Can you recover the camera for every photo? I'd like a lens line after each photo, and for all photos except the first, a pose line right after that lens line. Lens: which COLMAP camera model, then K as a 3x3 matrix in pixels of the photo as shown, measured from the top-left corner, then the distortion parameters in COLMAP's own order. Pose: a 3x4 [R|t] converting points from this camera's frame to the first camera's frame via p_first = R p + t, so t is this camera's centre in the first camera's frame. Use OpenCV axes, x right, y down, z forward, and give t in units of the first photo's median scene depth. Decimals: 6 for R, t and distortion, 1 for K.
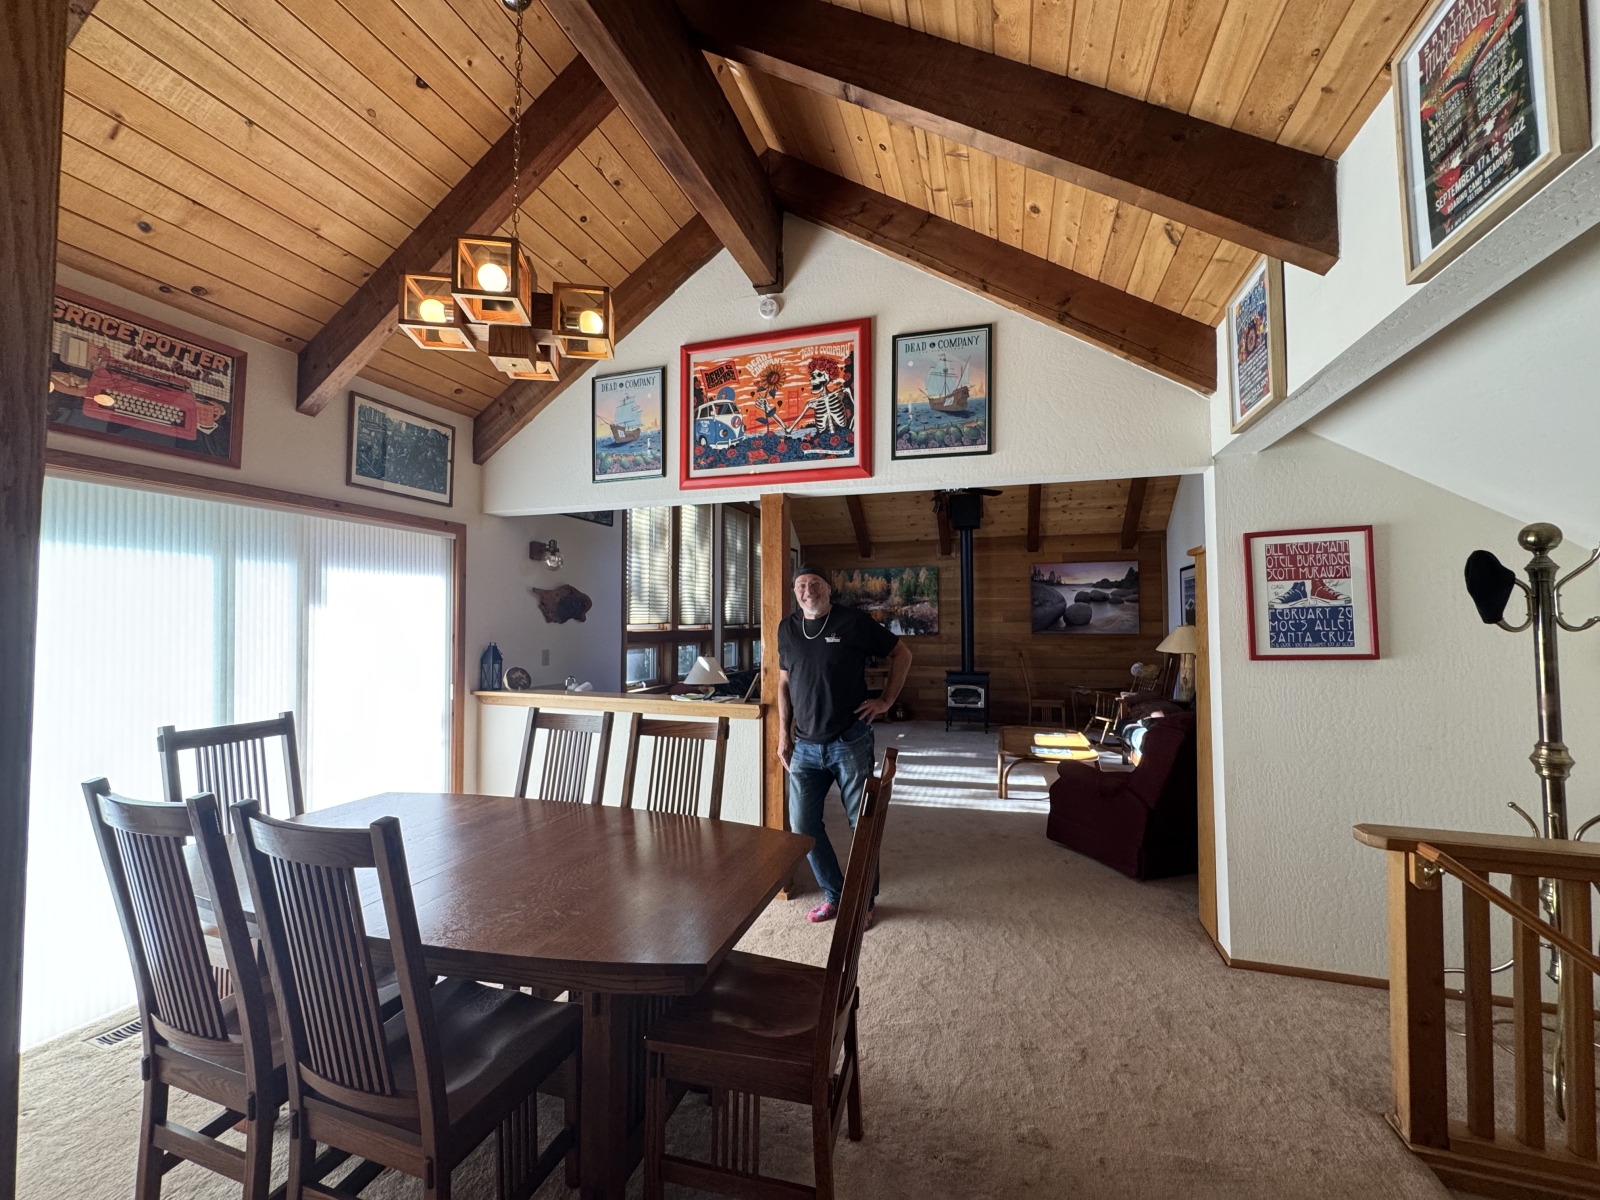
lens RADIAL K [[643.3, 0, 796.6], [0, 643.3, 600.2], [0, 0, 1]] dist [0.000708, -0.000089]
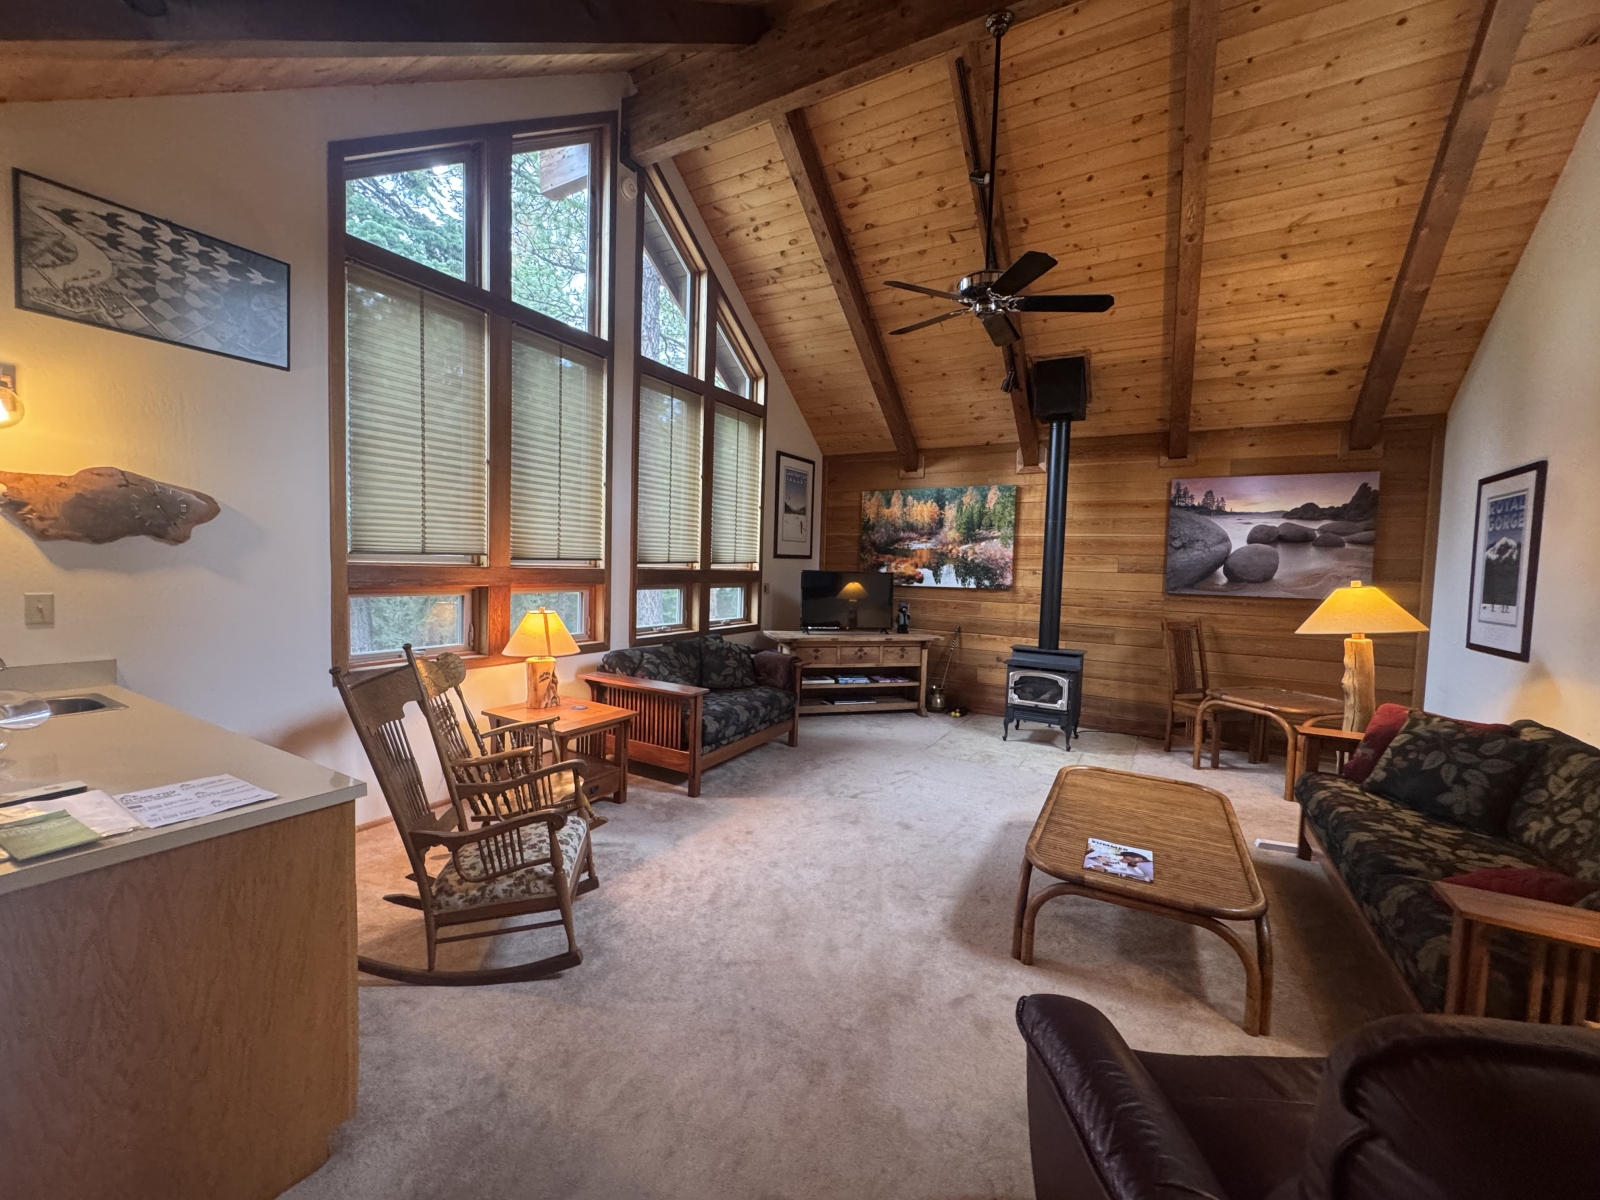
lens RADIAL K [[643.3, 0, 798.7], [0, 643.3, 599.4], [0, 0, 1]] dist [0.000708, -0.000089]
pose [[0.978409, 0.041435, -0.202480, 0.141765], [-0.023537, 0.995662, 0.090015, 0.010223], [0.205331, -0.083306, 0.975141, 0.313595]]
